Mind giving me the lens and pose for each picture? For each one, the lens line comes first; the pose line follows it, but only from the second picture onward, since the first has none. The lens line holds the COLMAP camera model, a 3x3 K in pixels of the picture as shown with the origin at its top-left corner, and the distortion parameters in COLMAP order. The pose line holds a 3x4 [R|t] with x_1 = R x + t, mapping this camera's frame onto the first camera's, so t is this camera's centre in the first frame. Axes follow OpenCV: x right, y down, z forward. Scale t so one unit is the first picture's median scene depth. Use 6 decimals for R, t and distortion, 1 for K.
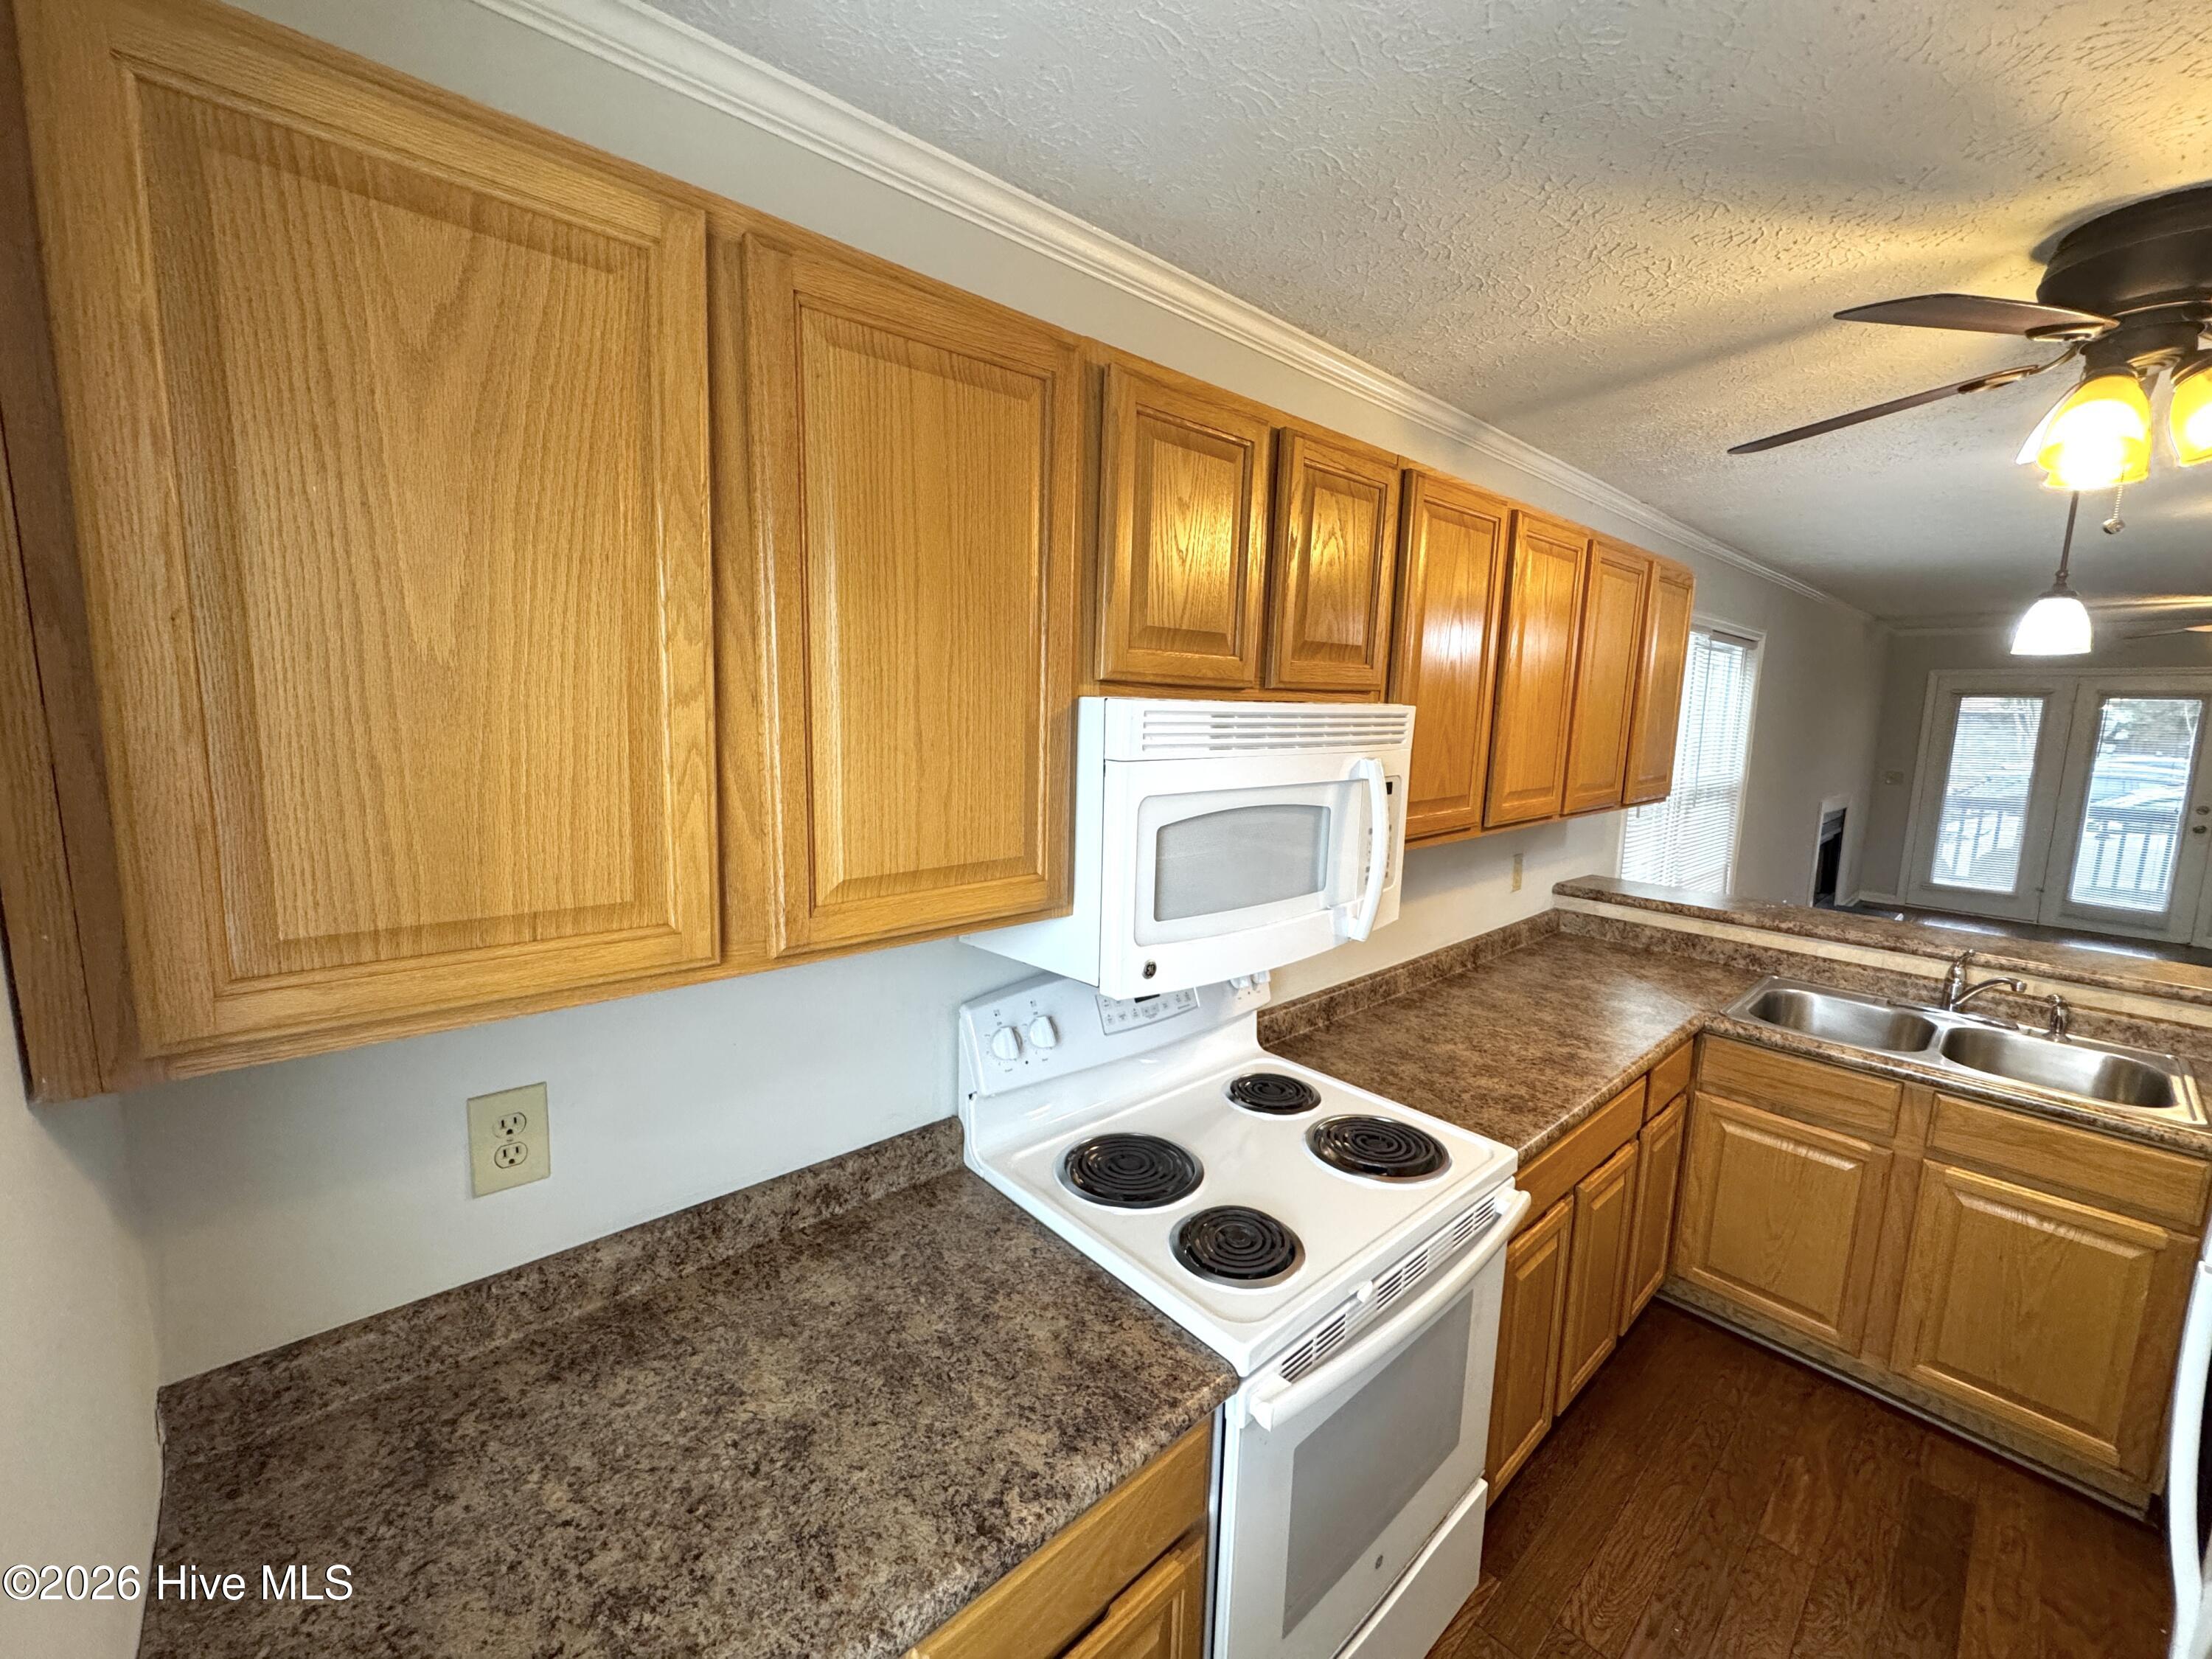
lens RADIAL K [[879.6, 0, 1106.0], [0, 879.6, 829.5], [0, 0, 1]] dist [-0.001482, -0.000369]
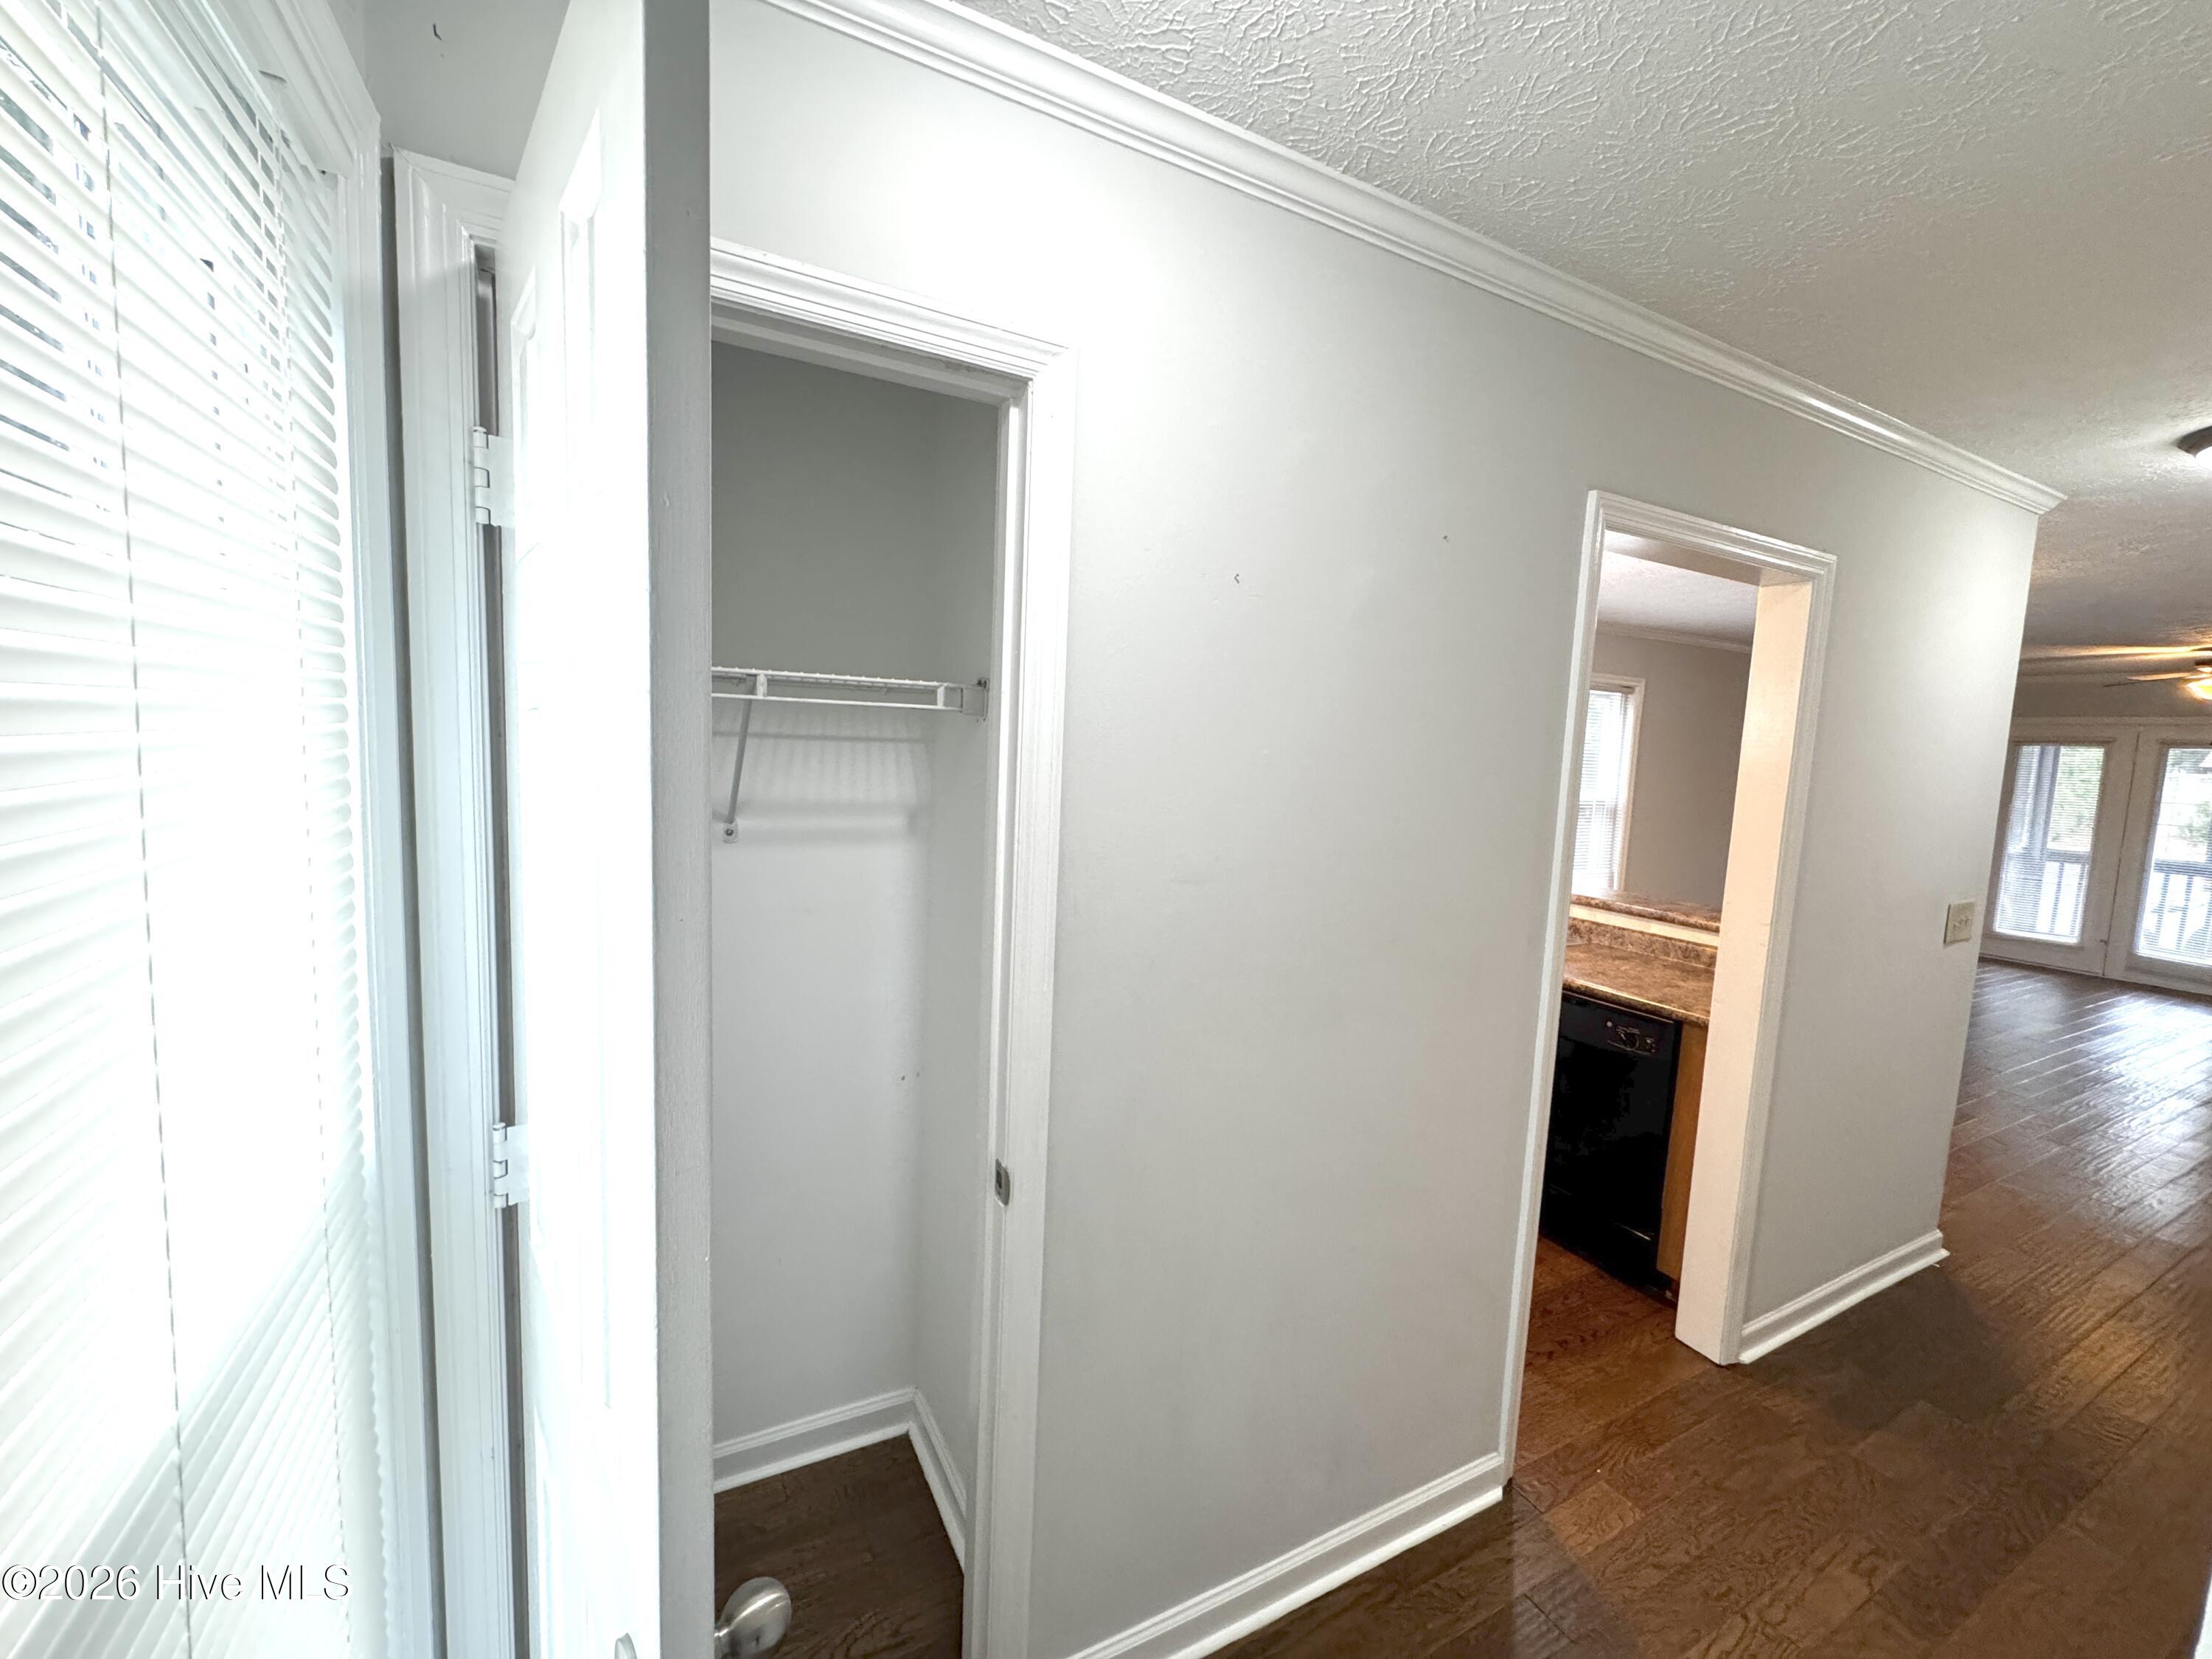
lens RADIAL K [[879.6, 0, 1106.0], [0, 879.6, 829.5], [0, 0, 1]] dist [-0.001482, -0.000369]
pose [[0.968537, 0.044785, -0.244807, 0.243884], [-0.057253, 0.997388, -0.044047, 0.056893], [0.242195, 0.056677, 0.968571, -0.256559]]
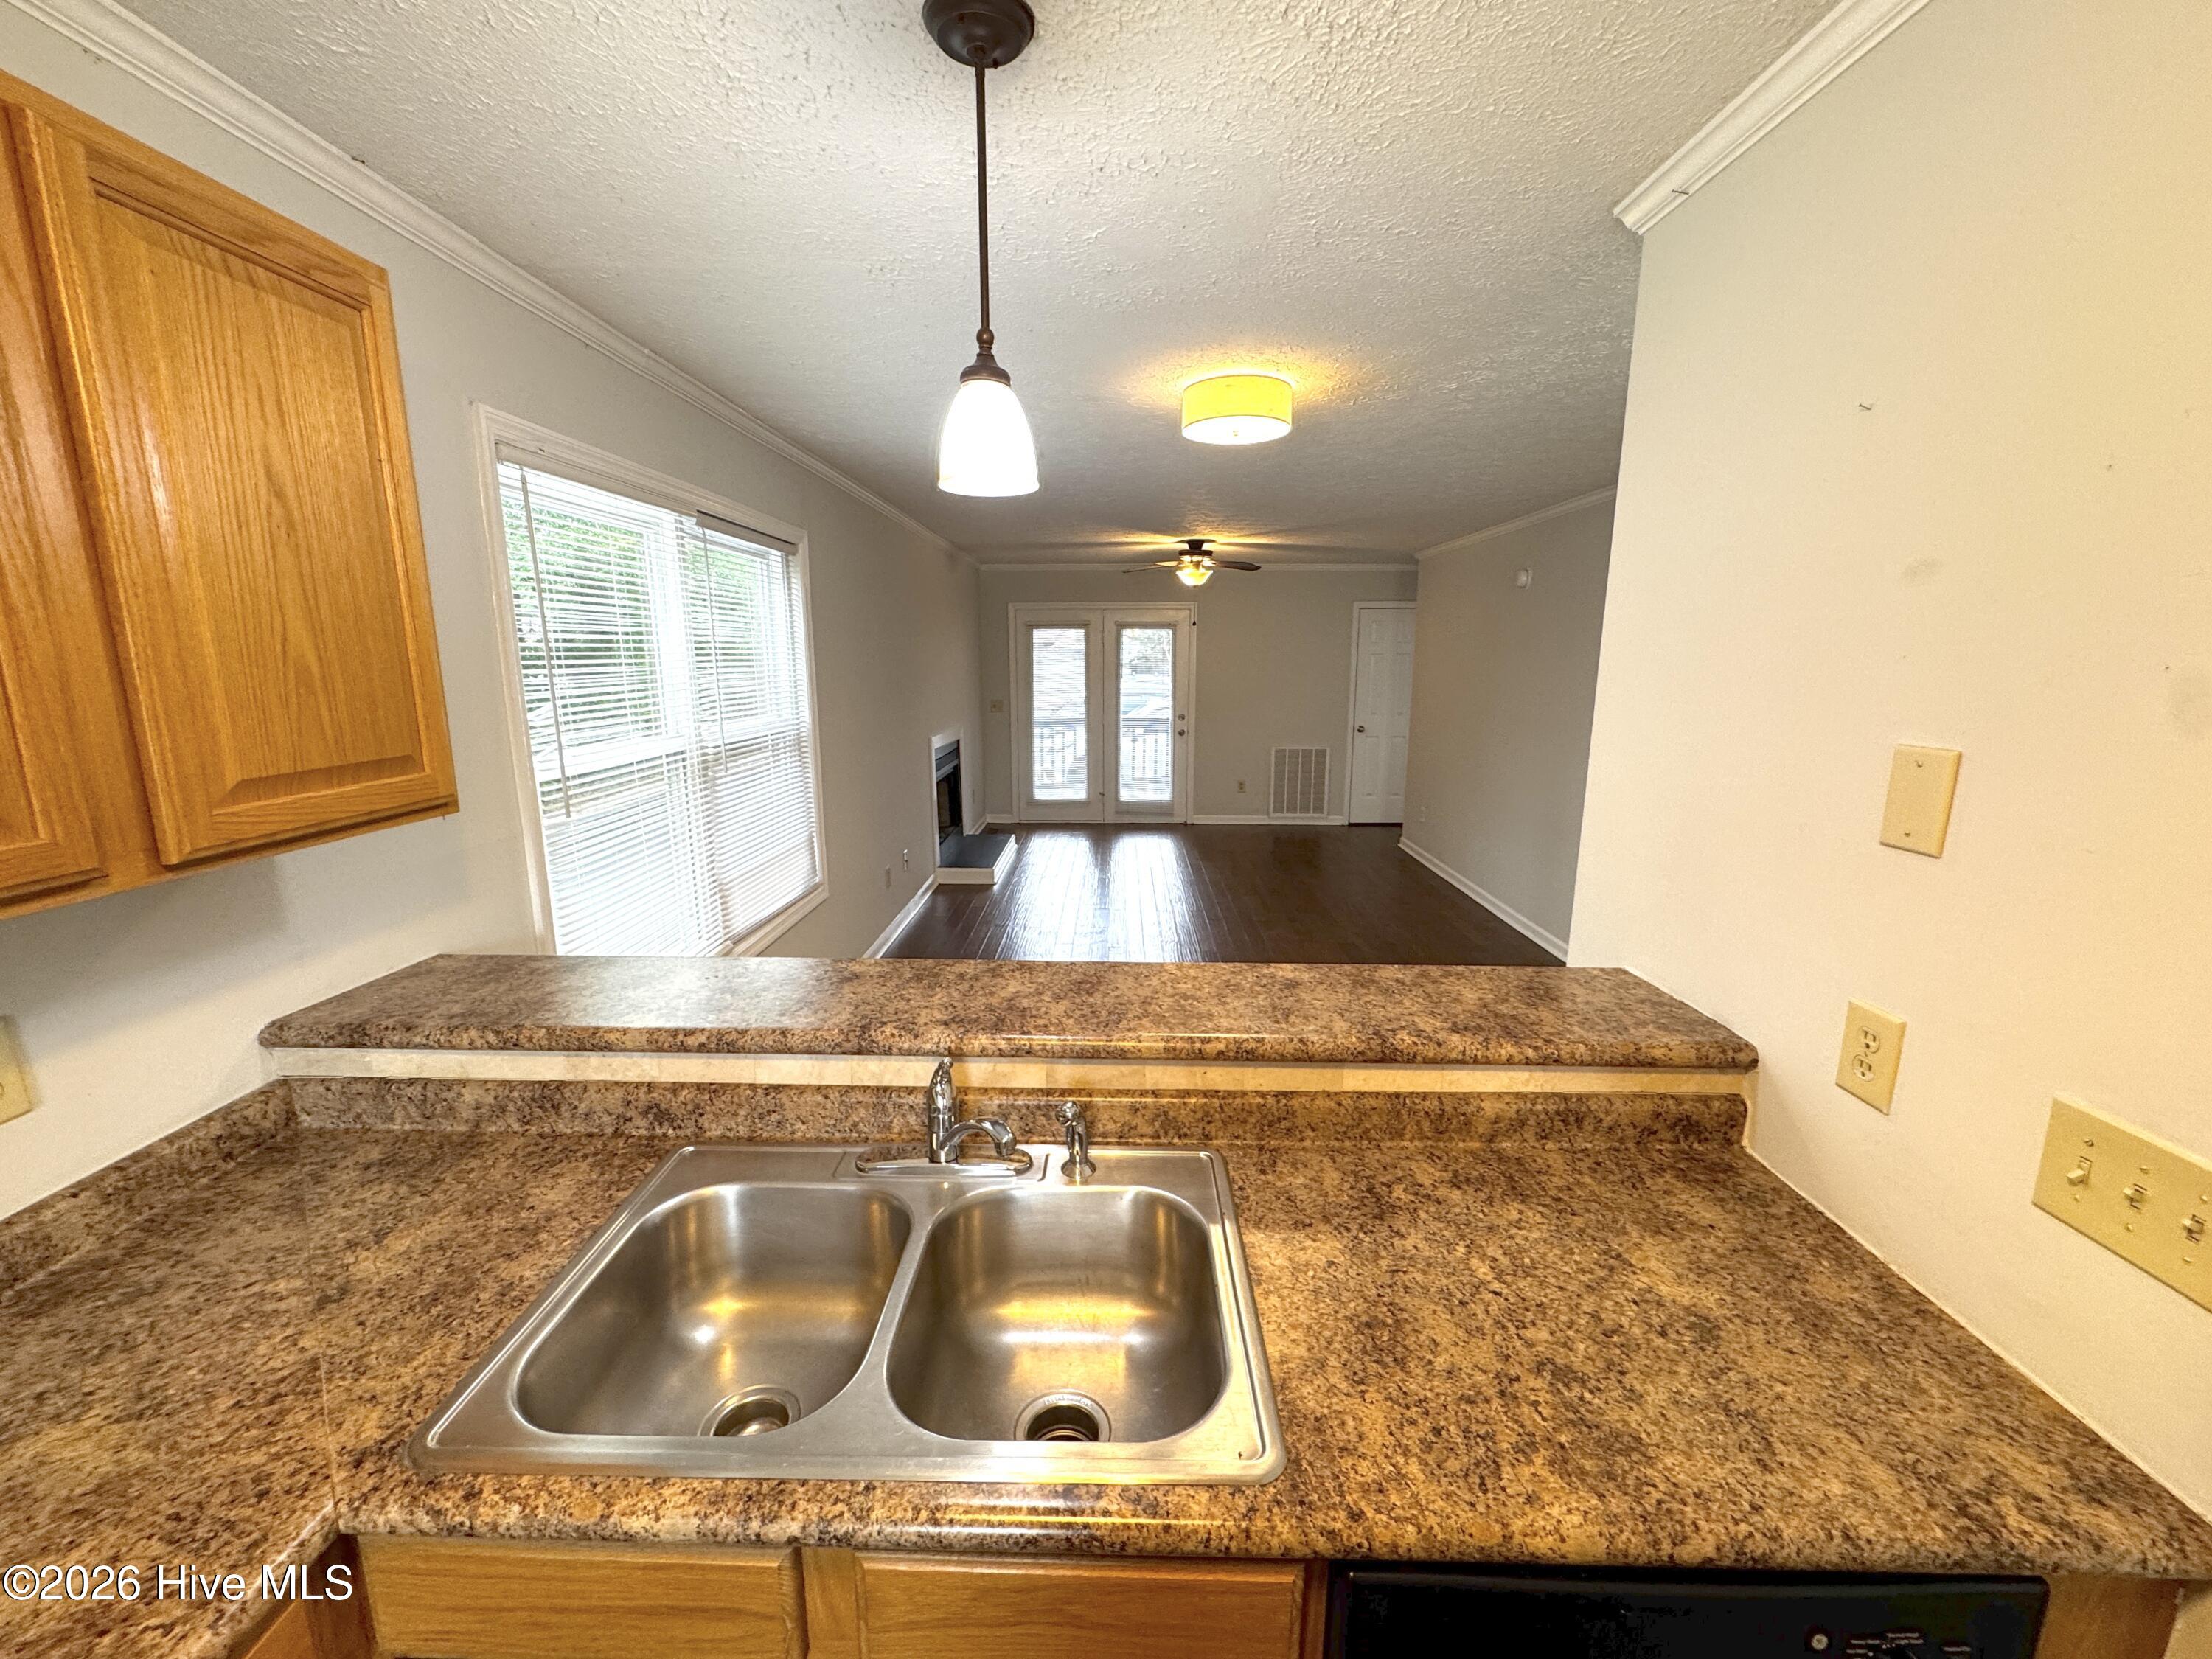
lens RADIAL K [[879.6, 0, 1106.0], [0, 879.6, 829.5], [0, 0, 1]] dist [-0.001482, -0.000369]
pose [[0.683051, -0.160953, 0.712415, 0.245415], [0.117310, 0.986929, 0.110497, -0.015360], [-0.720888, 0.008099, 0.693004, 0.198947]]
